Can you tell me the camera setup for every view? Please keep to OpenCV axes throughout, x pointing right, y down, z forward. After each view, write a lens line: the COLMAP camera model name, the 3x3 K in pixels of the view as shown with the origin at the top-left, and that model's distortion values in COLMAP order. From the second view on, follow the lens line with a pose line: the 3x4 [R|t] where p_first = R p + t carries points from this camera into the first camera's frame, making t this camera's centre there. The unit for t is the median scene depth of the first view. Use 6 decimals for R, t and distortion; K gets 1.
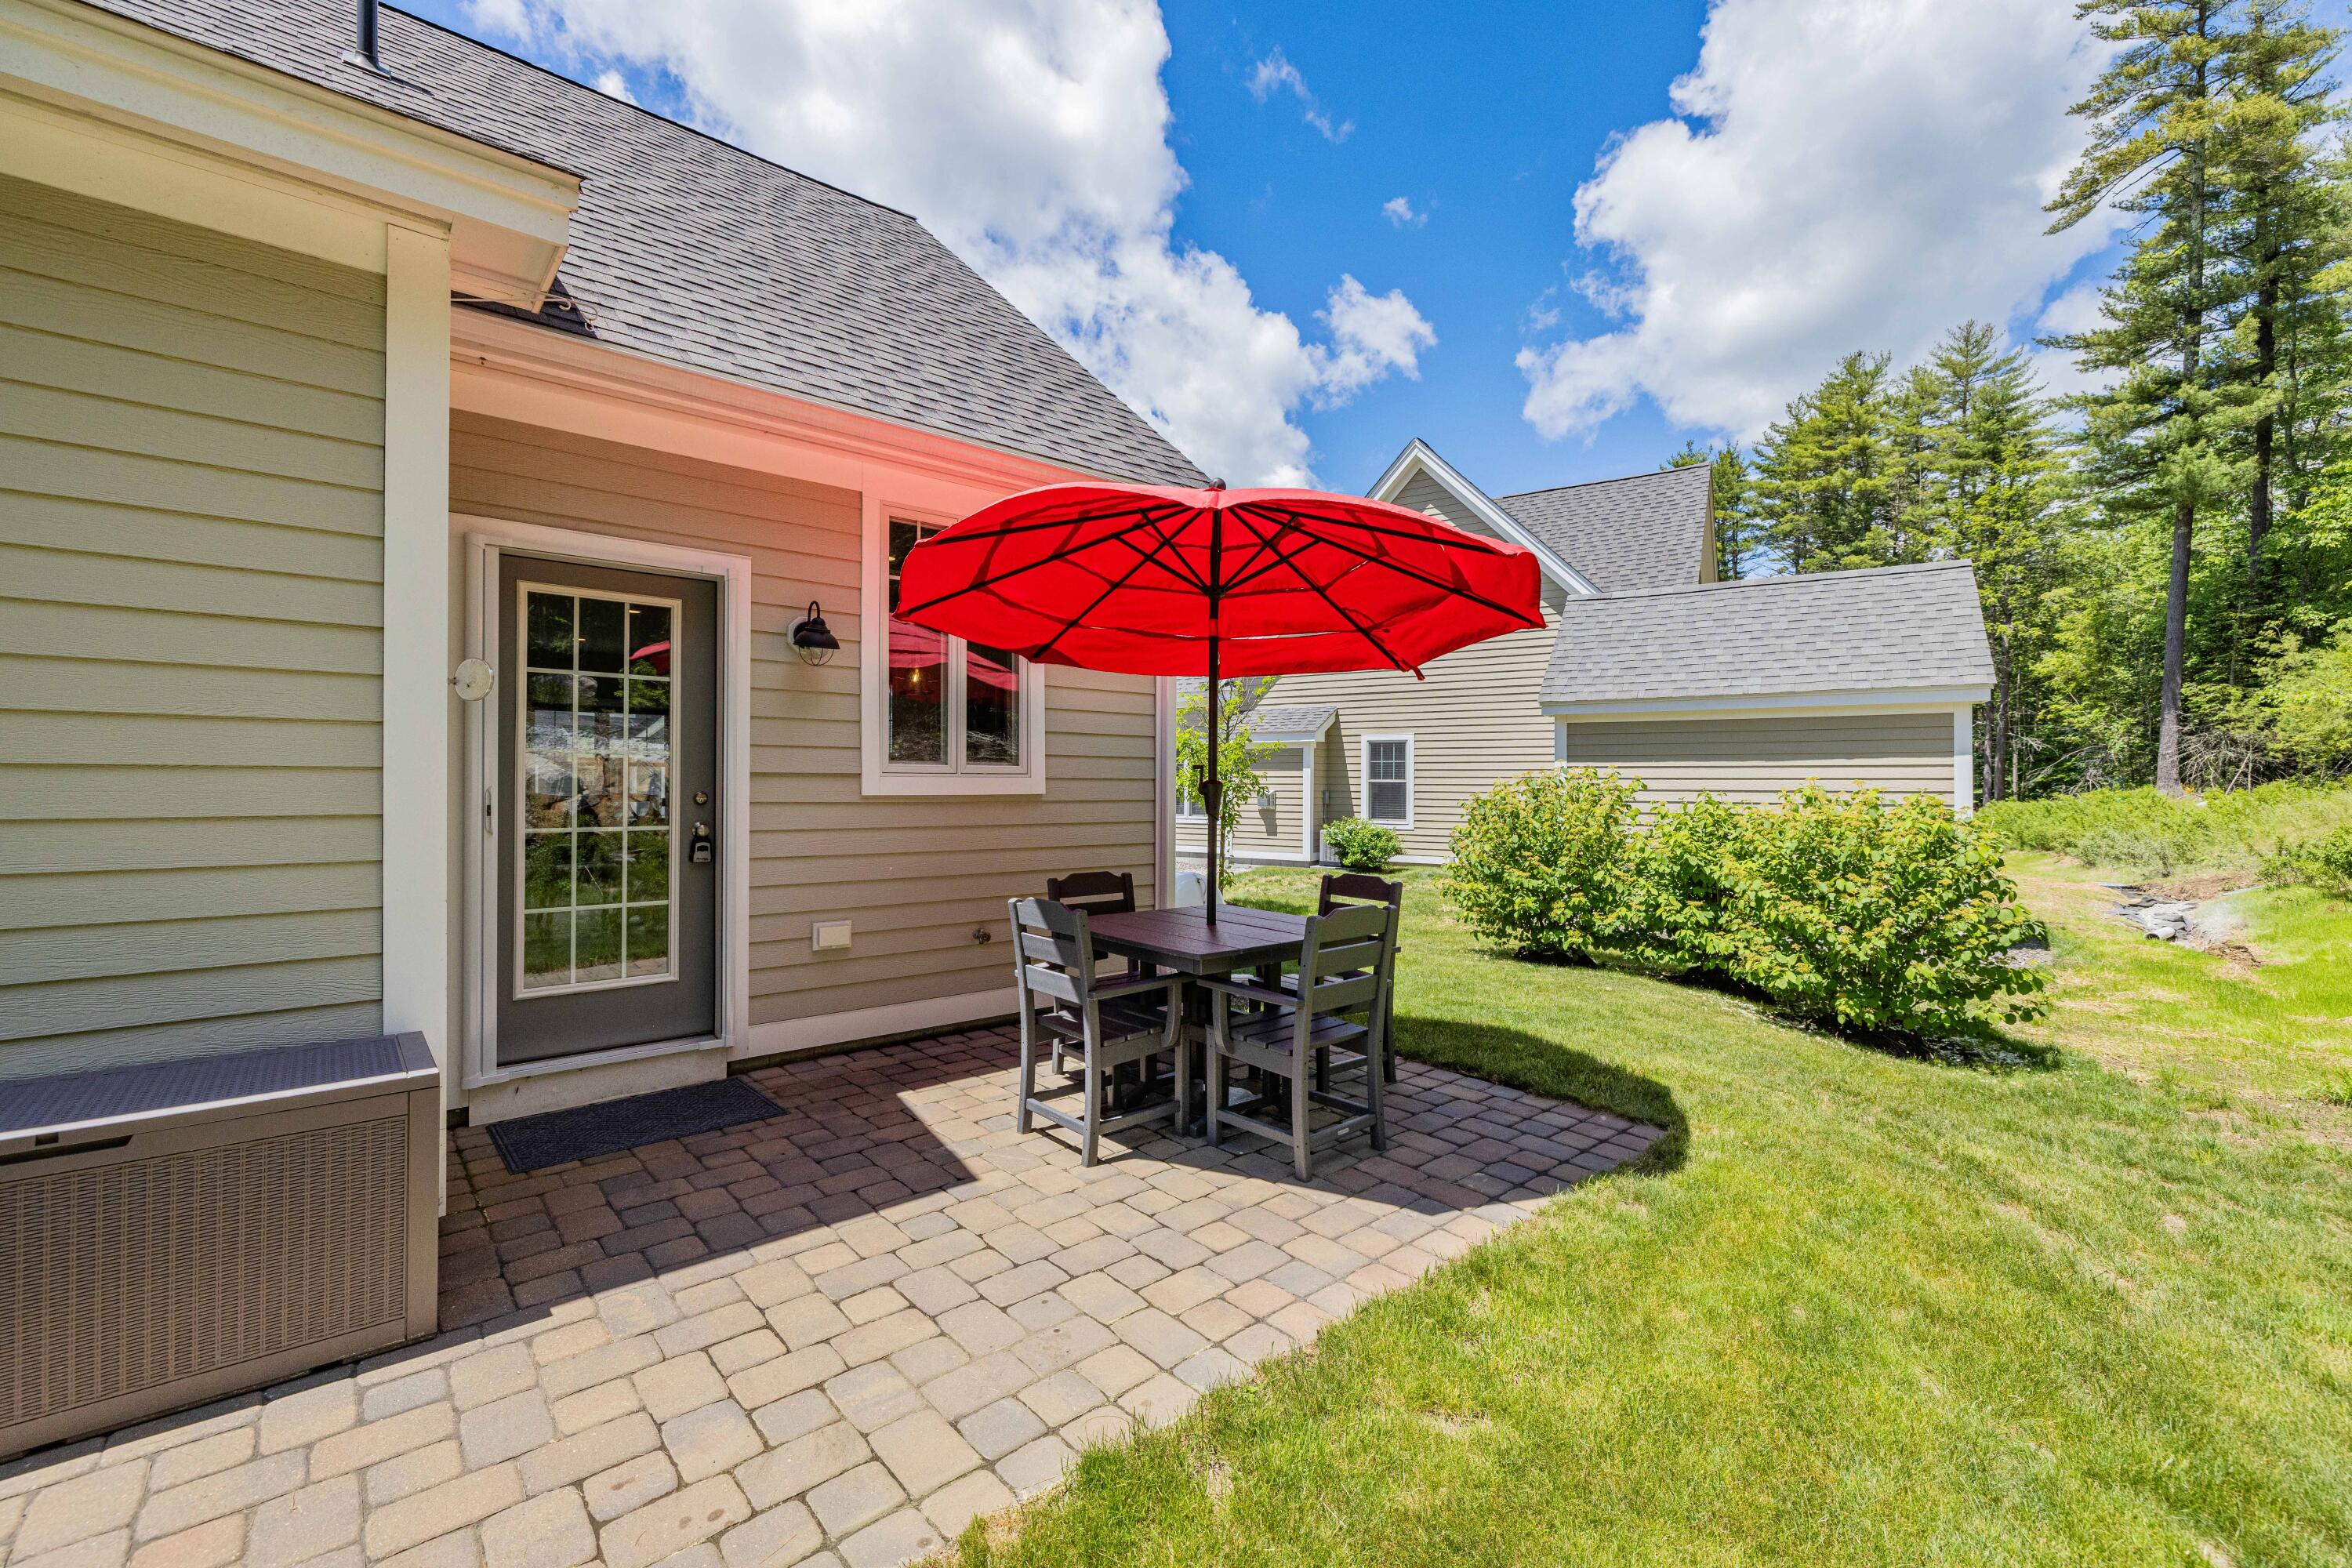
lens RADIAL K [[981.2, 0, 1119.7], [0, 981.2, 788.3], [0, 0, 1]] dist [0.118581, -0.000048]
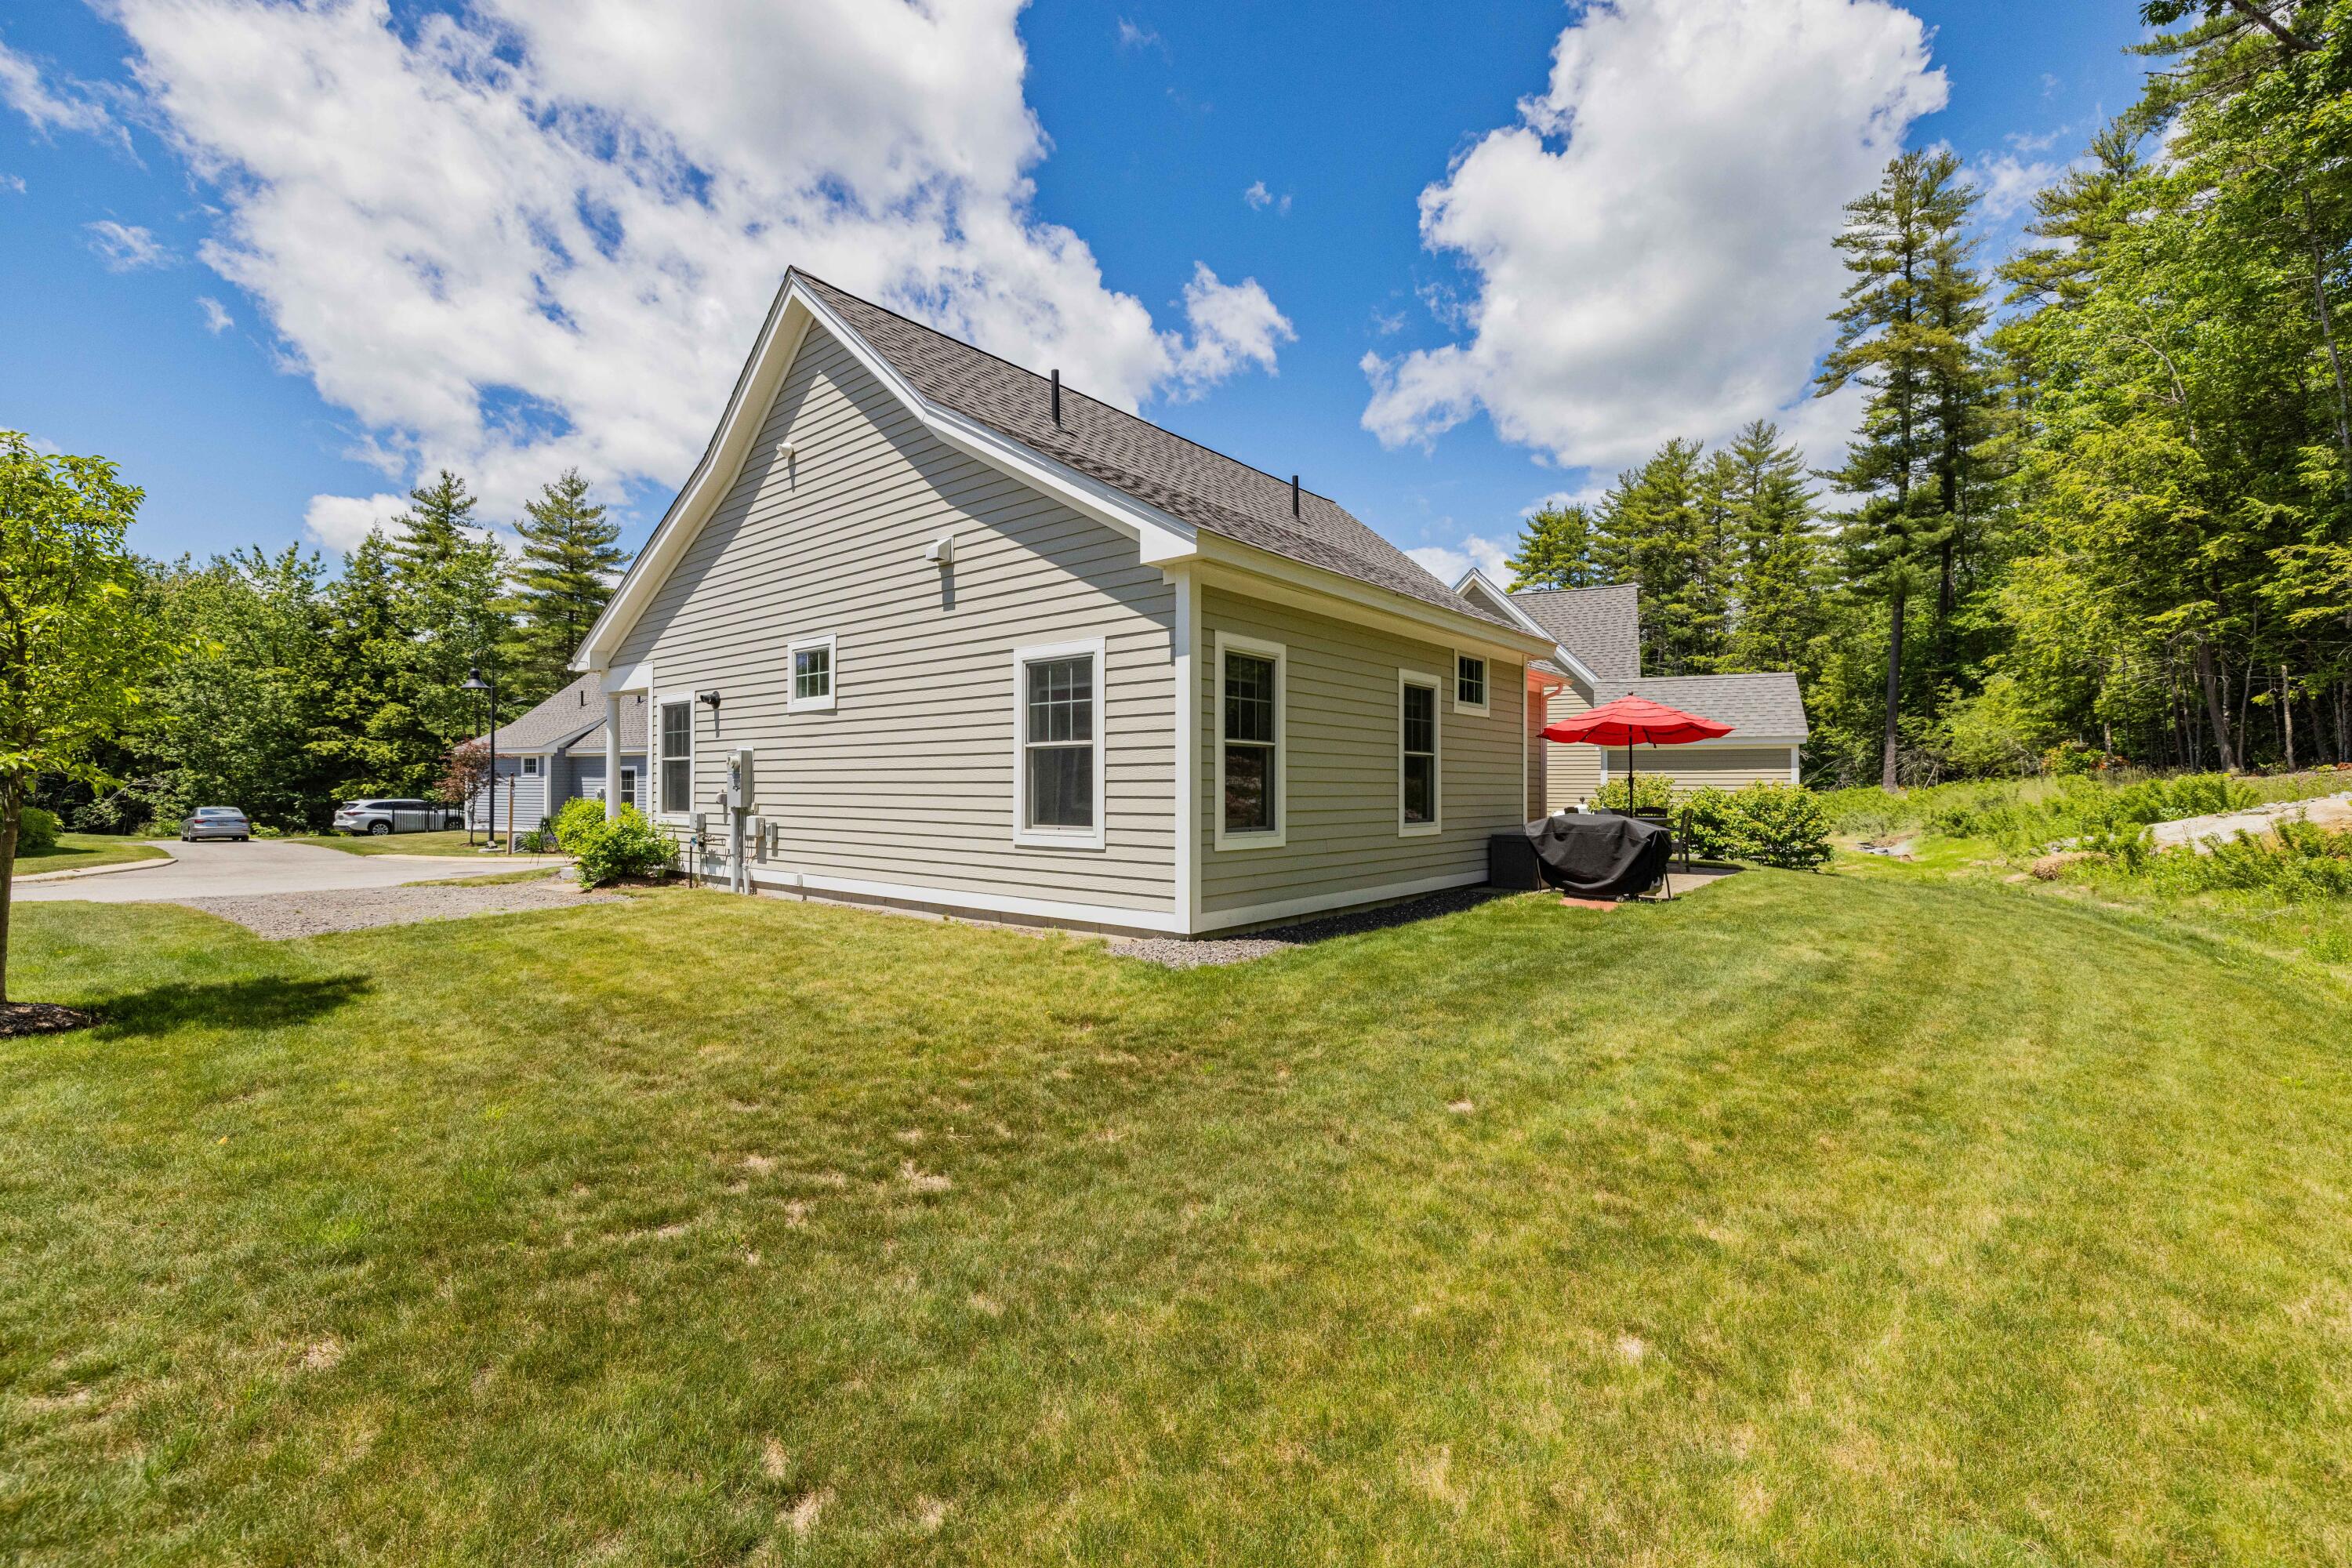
lens RADIAL K [[996.0, 0, 1172.1], [0, 996.0, 780.8], [0, 0, 1]] dist [0.300117, 0.000028]
pose [[0.981935, 0.000048, 0.189217, -0.250791], [0.001857, 0.999949, -0.009892, 0.004115], [-0.189208, 0.010064, 0.981886, -0.273974]]
